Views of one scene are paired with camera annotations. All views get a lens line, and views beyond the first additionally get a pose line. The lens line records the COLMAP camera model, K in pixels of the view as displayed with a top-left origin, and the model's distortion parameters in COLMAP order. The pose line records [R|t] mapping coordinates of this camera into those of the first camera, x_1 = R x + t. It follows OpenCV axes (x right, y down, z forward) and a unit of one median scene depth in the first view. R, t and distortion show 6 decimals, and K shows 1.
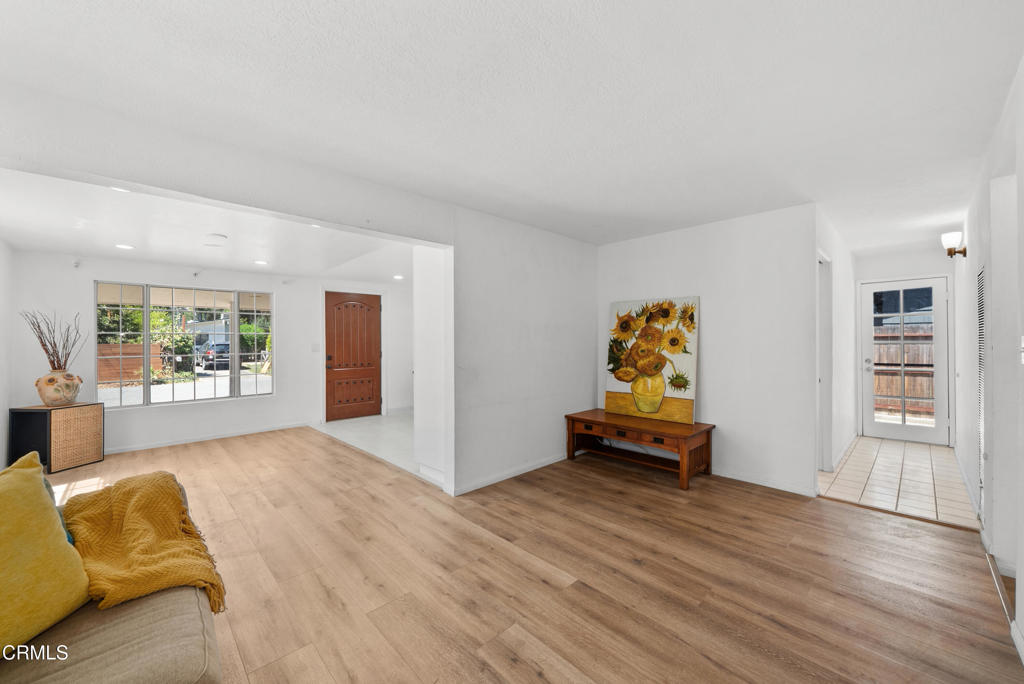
lens RADIAL K [[394.2, 0, 512.0], [0, 394.2, 342.0], [0, 0, 1]] dist [0.000304, 0.000167]
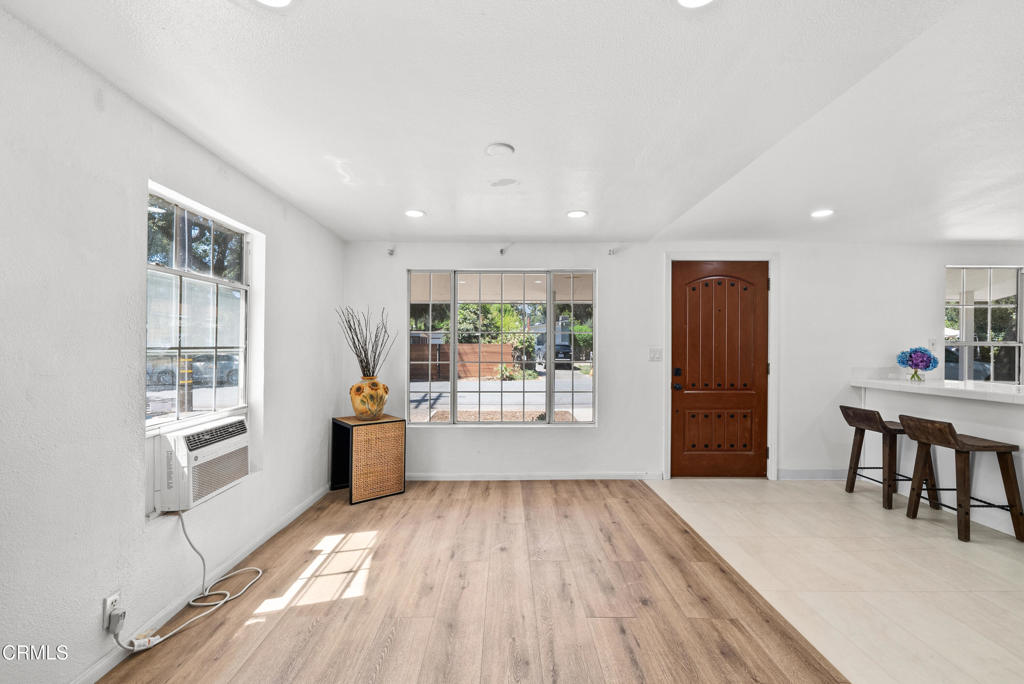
lens RADIAL K [[426.8, 0, 498.4], [0, 426.8, 343.8], [0, 0, 1]] dist [0.000972, 0.000306]
pose [[0.707912, 0.009261, -0.706240, -0.198706], [-0.008220, 0.999954, 0.004872, -0.003402], [0.706253, 0.002356, 0.707956, 0.350352]]
